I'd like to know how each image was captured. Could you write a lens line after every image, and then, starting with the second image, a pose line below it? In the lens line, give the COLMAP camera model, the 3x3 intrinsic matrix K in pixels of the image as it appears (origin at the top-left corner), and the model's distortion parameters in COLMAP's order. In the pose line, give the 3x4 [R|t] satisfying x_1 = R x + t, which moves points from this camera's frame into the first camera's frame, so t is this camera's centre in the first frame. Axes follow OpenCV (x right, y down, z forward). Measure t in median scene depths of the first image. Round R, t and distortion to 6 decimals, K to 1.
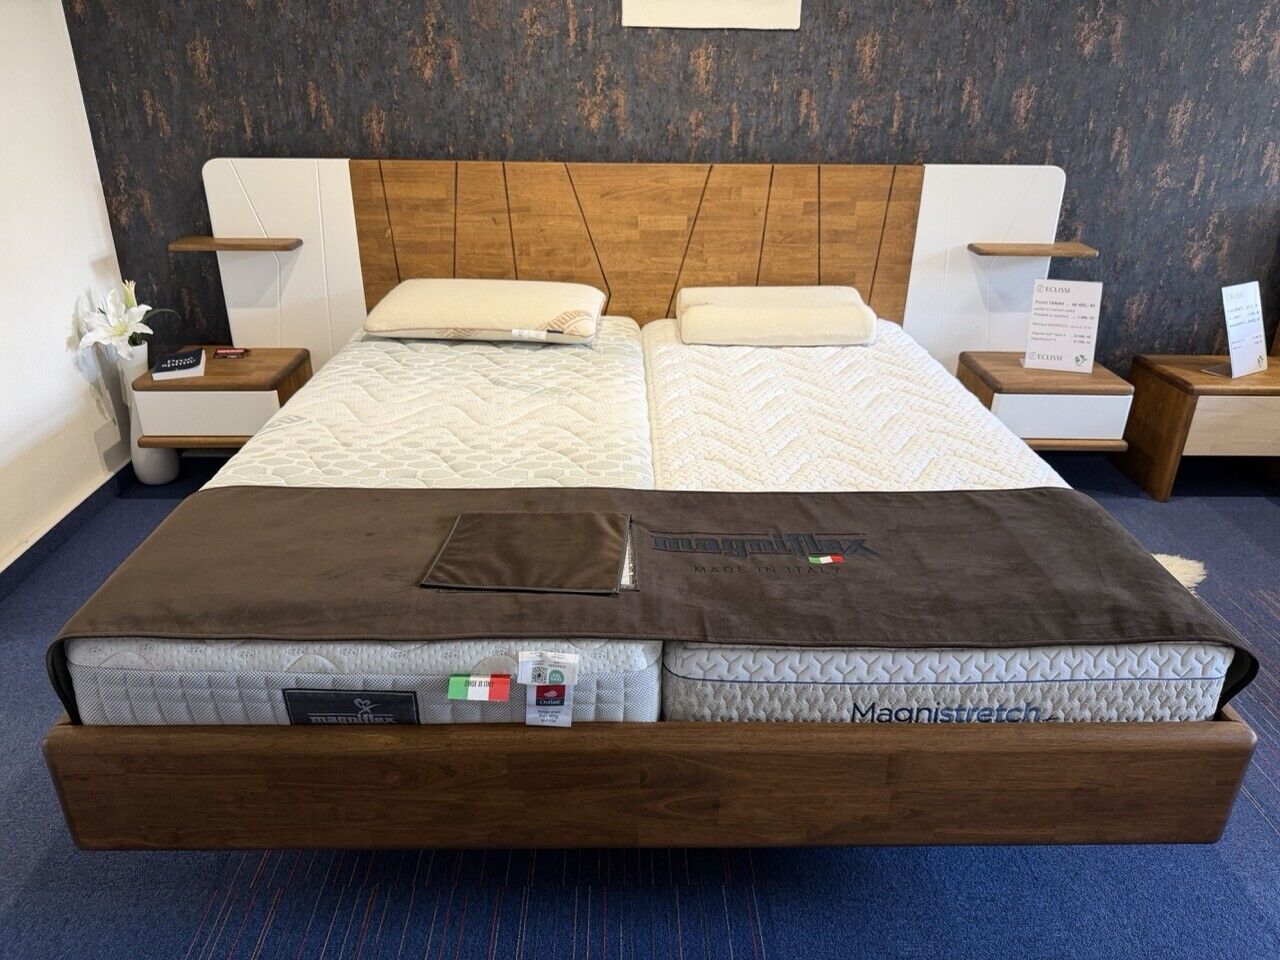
lens RADIAL K [[907.2, 0, 639.3], [0, 907.2, 482.1], [0, 0, 1]] dist [0.050630, -0.073964]
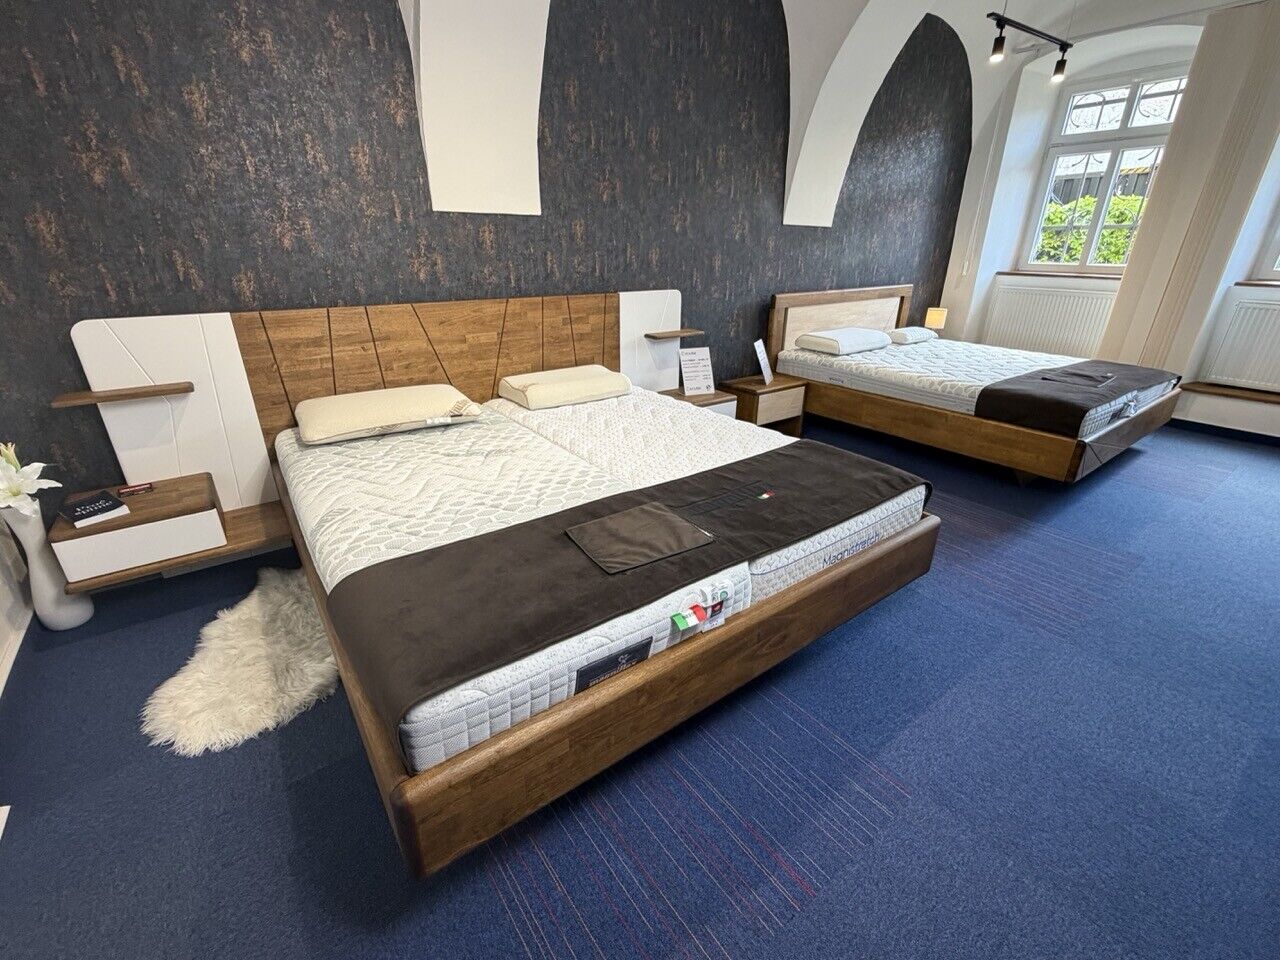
lens RADIAL K [[557.3, 0, 644.8], [0, 557.3, 481.7], [0, 0, 1]] dist [-0.001045, 0.002227]
pose [[0.814233, -0.233272, 0.531609, -0.311284], [0.246066, 0.968068, 0.047908, -0.030250], [-0.525809, 0.091803, 0.845634, 0.090258]]
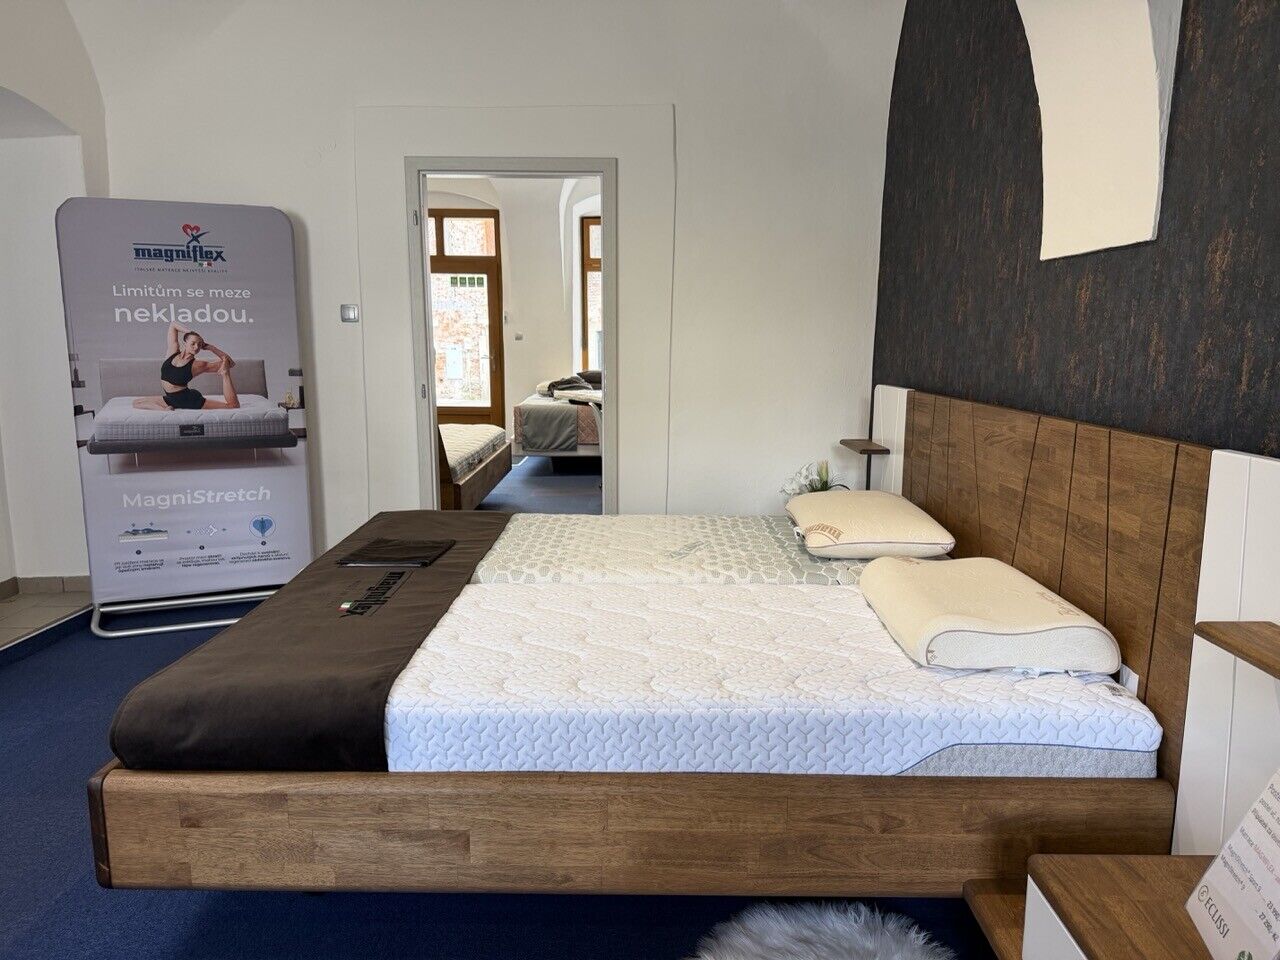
lens RADIAL K [[907.2, 0, 639.1], [0, 907.2, 485.6], [0, 0, 1]] dist [0.050630, -0.073964]
pose [[-0.034050, 0.152504, -0.987716, 0.850955], [-0.426379, 0.891620, 0.152365, -0.268332], [0.903904, 0.426329, 0.034665, 0.693792]]
